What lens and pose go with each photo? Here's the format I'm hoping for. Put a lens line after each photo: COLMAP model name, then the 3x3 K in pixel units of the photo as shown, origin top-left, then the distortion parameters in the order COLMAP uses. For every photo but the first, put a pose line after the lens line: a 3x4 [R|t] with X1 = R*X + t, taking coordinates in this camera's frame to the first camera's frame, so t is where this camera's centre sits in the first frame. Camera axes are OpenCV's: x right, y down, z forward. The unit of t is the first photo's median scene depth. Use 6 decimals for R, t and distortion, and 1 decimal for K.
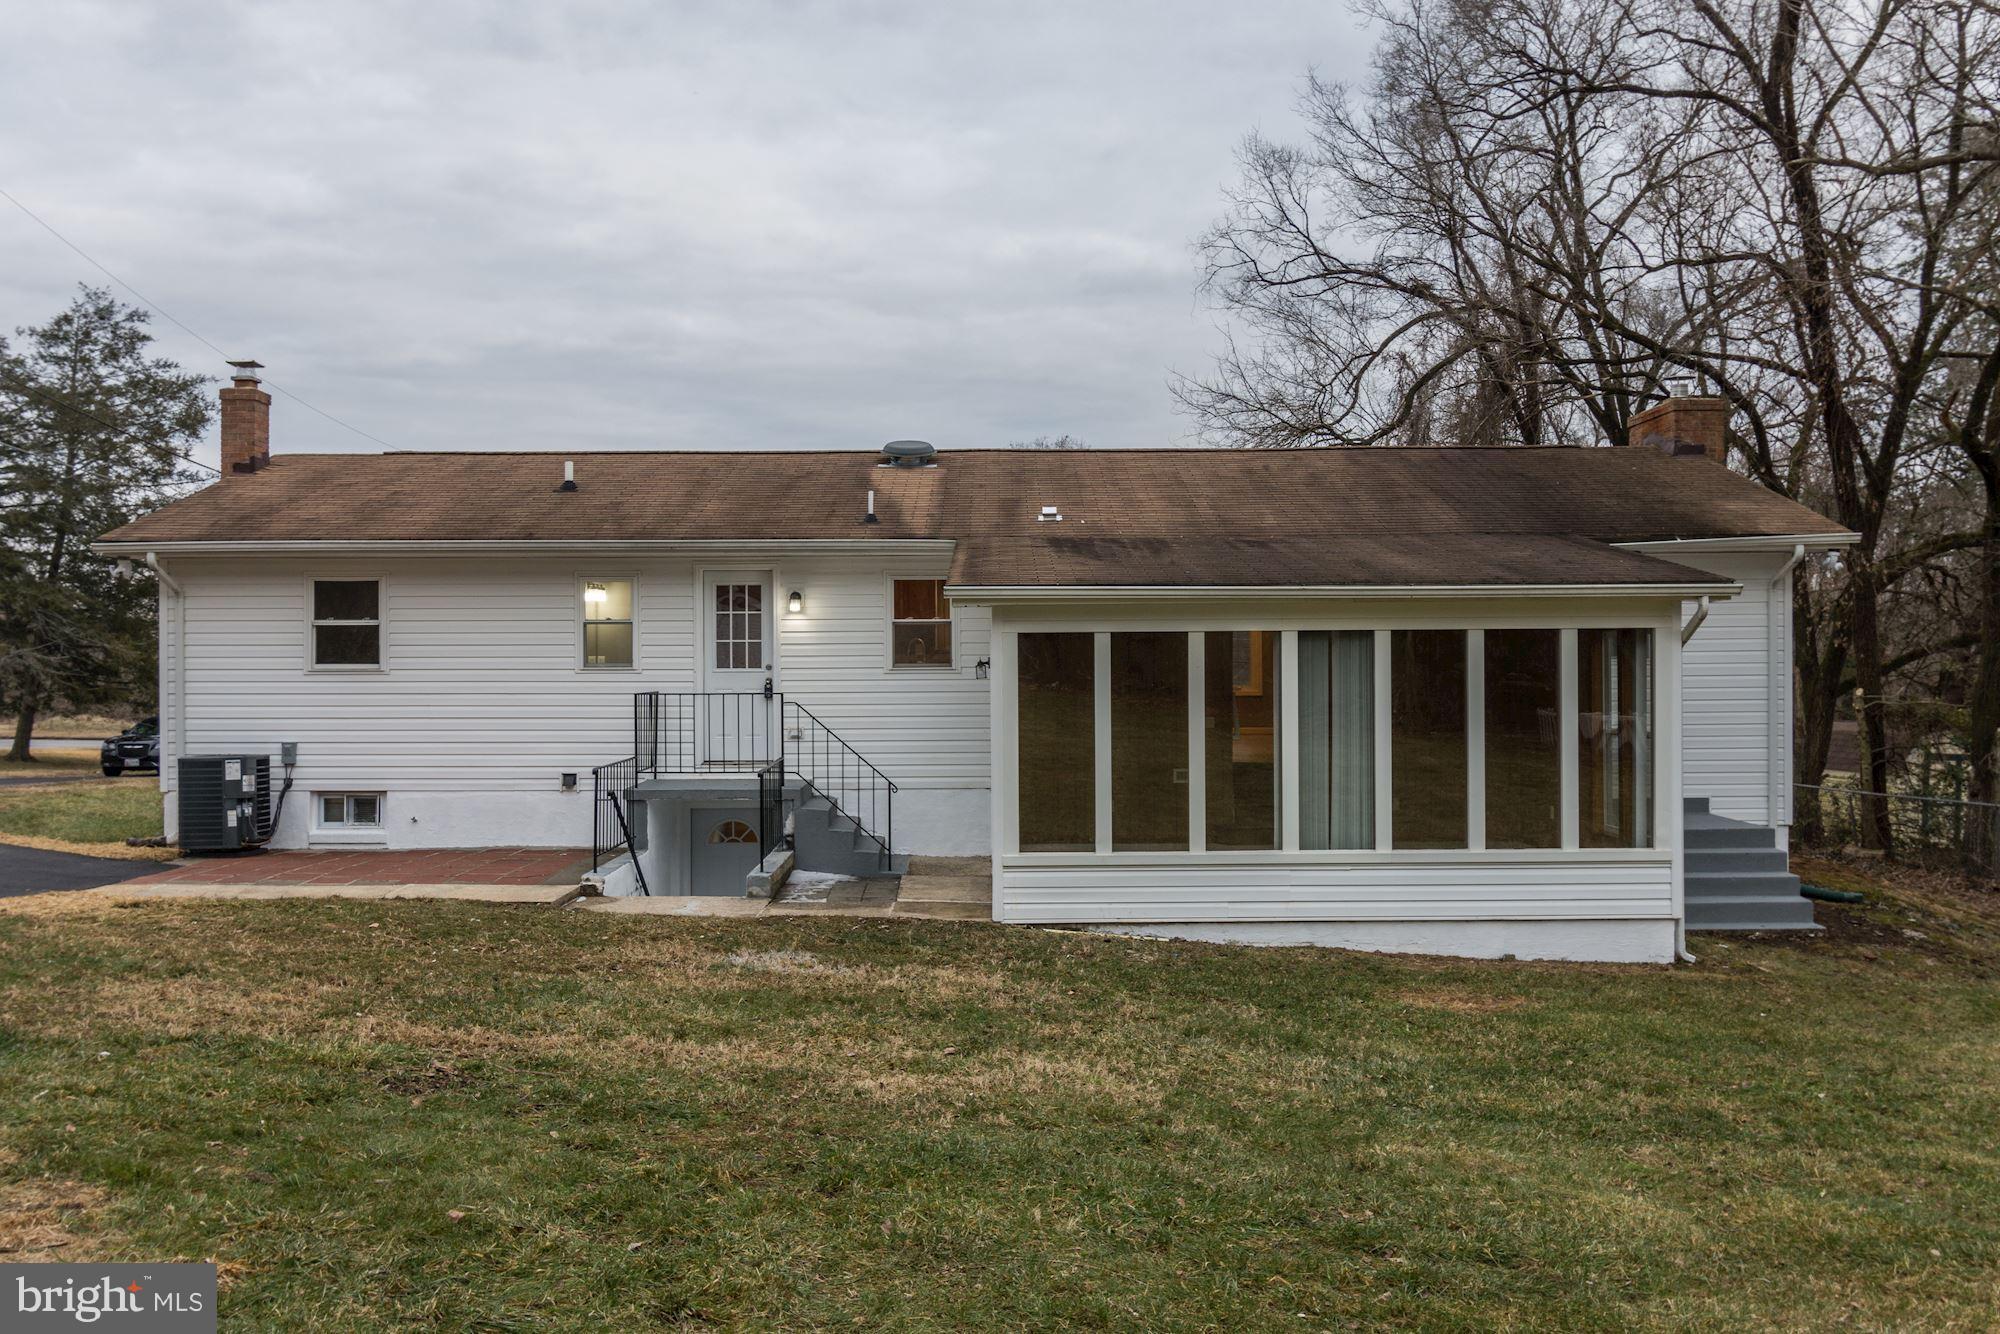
lens RADIAL K [[872.8, 0, 1002.1], [0, 872.8, 664.9], [0, 0, 1]] dist [0.048051, -0.025442]
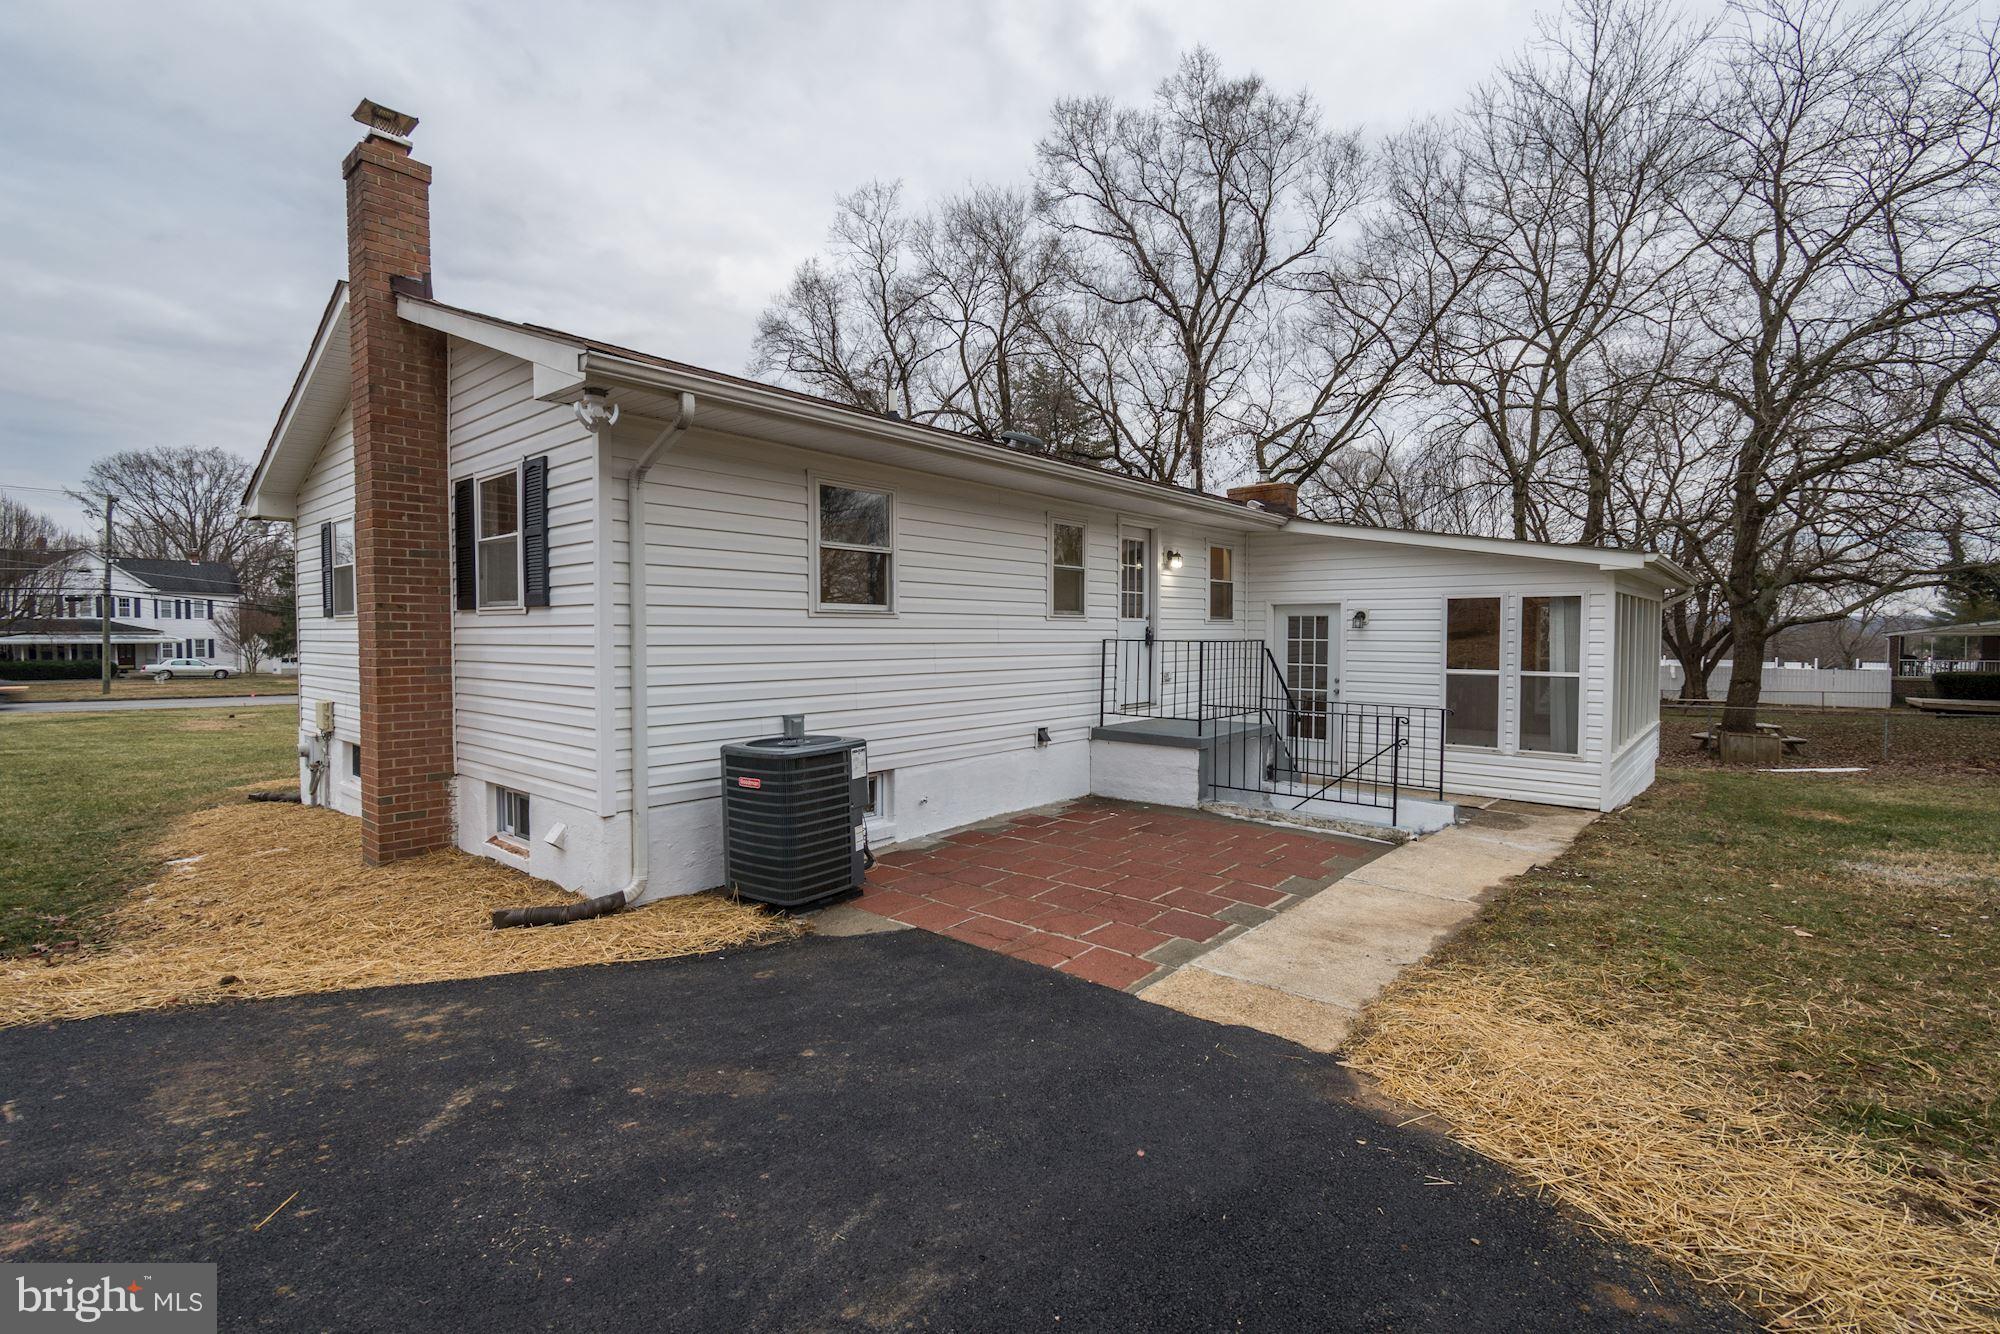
lens RADIAL K [[872.8, 0, 1002.1], [0, 872.8, 664.9], [0, 0, 1]] dist [0.048051, -0.025442]
pose [[0.638393, -0.026859, 0.769242, -1.223315], [-0.007442, 0.999129, 0.041062, 0.019016], [-0.769674, -0.031939, 0.637637, 0.442350]]
